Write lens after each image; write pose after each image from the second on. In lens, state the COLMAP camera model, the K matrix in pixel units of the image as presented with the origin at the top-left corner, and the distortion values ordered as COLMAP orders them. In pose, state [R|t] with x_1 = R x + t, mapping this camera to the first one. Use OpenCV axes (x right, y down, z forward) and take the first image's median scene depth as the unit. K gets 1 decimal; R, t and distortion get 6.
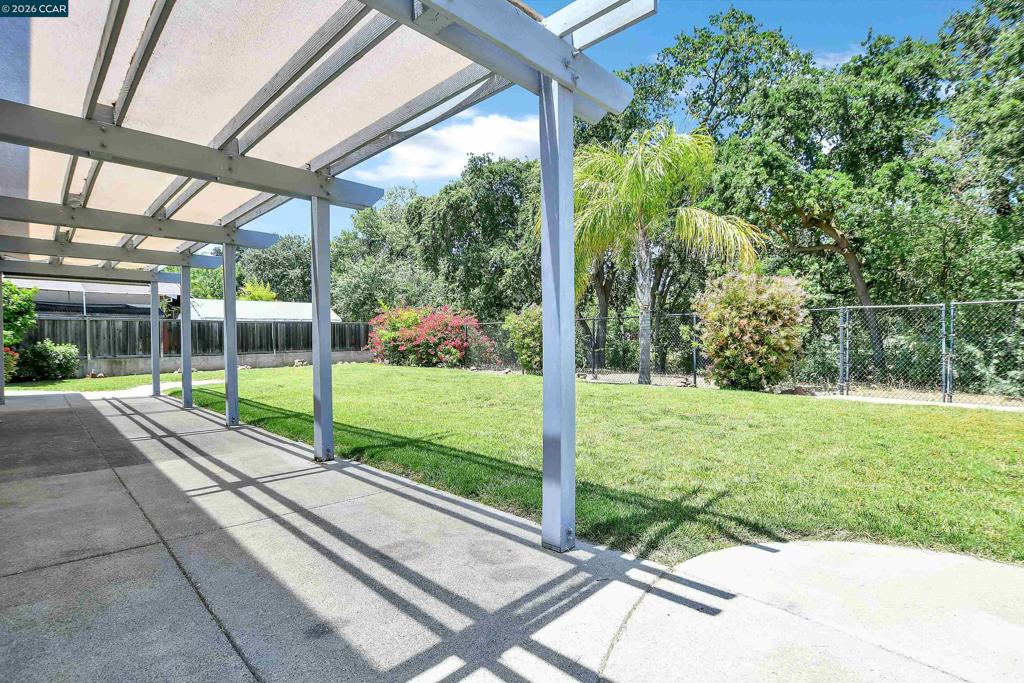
lens RADIAL K [[483.9, 0, 507.1], [0, 483.9, 345.2], [0, 0, 1]] dist [-0.020892, 0.000671]
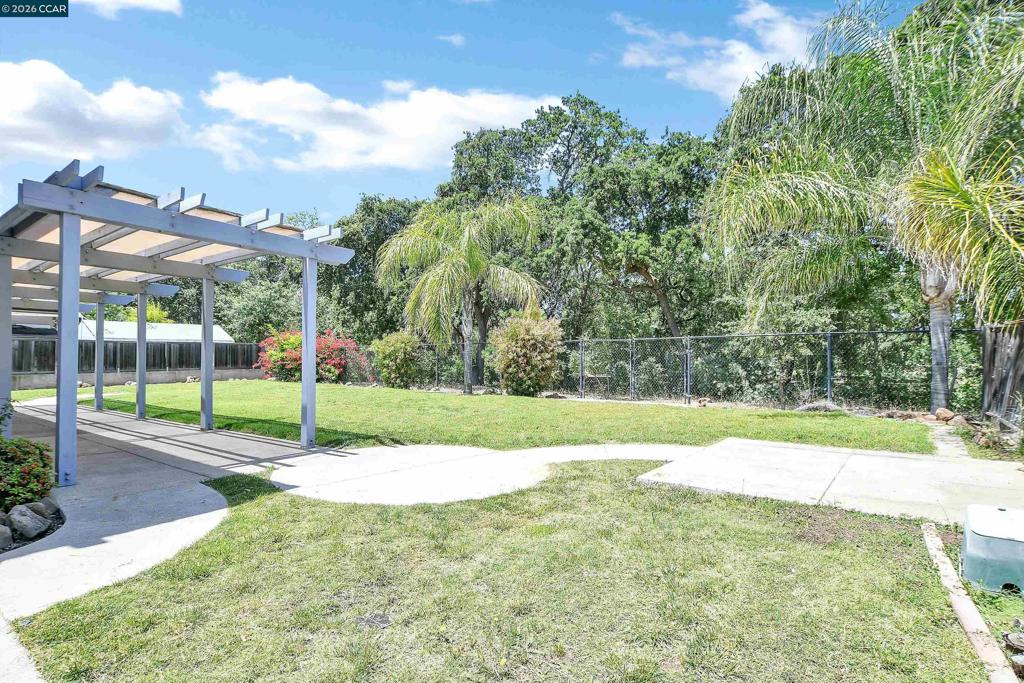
lens RADIAL K [[483.9, 0, 513.9], [0, 483.9, 345.2], [0, 0, 1]] dist [-0.020892, 0.000671]
pose [[0.983140, 0.007488, 0.182701, 0.106318], [-0.001105, 0.999386, -0.035012, -0.005267], [-0.182851, 0.034220, 0.982545, -0.247471]]
